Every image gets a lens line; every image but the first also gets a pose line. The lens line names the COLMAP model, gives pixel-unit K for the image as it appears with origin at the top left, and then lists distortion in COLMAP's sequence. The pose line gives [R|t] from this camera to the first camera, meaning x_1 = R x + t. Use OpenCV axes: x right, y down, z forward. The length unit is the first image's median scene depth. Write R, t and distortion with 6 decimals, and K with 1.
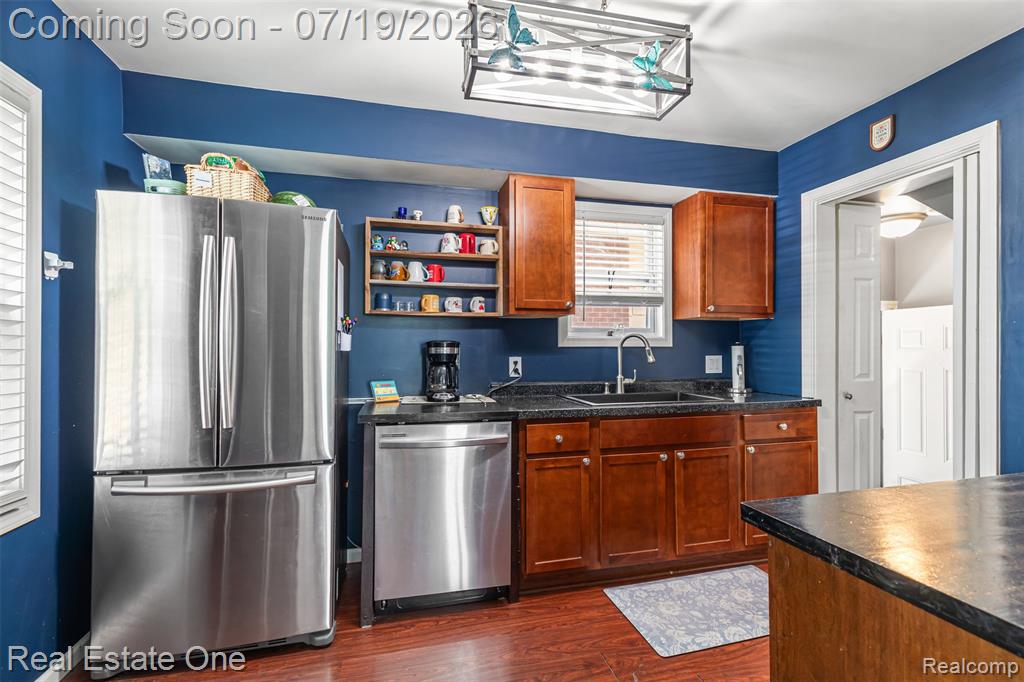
lens RADIAL K [[461.1, 0, 511.7], [0, 461.1, 342.4], [0, 0, 1]] dist [0.005115, 0.000649]
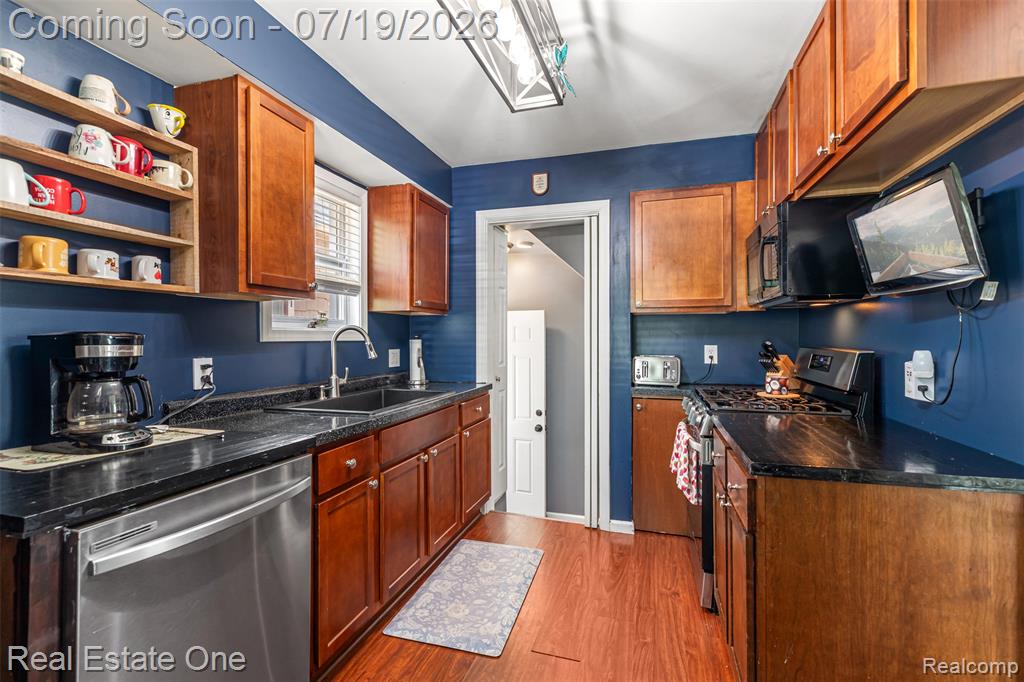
lens RADIAL K [[461.1, 0, 511.1], [0, 461.1, 337.0], [0, 0, 1]] dist [0.005115, 0.000649]
pose [[0.514535, 0.001746, 0.857467, -0.340978], [-0.006670, 0.999976, 0.001967, -0.001956], [-0.857443, -0.006732, 0.514535, 0.319914]]
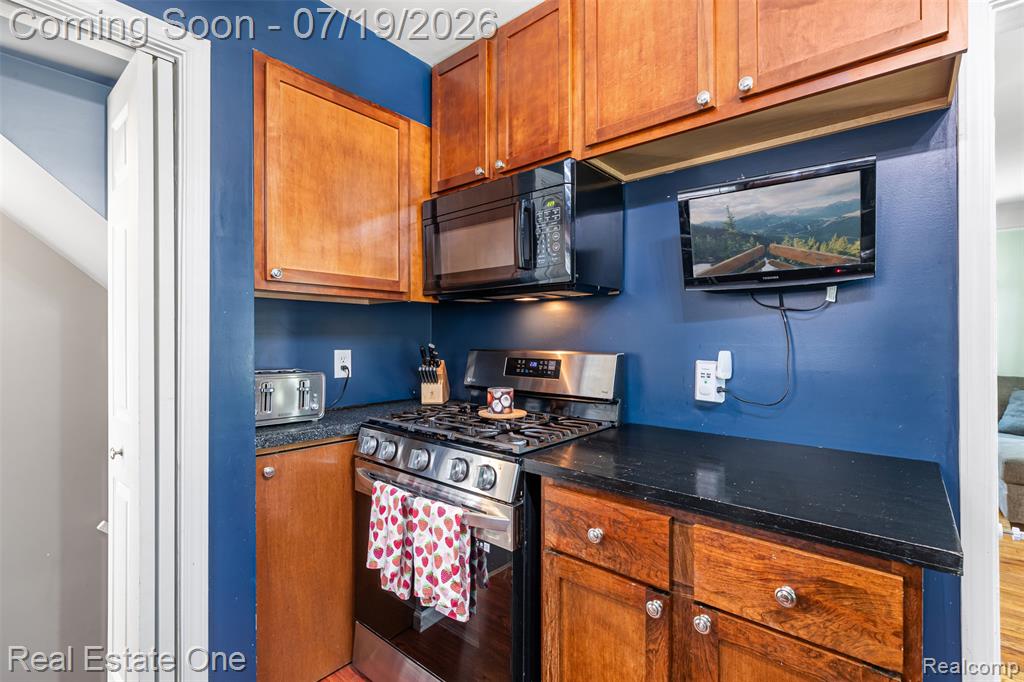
lens RADIAL K [[461.1, 0, 514.8], [0, 461.1, 335.3], [0, 0, 1]] dist [0.005115, 0.000649]
pose [[-0.588318, 0.010887, 0.808556, 0.111667], [-0.005053, 0.999840, -0.017139, 0.004821], [-0.808614, -0.014169, -0.588169, 0.709330]]
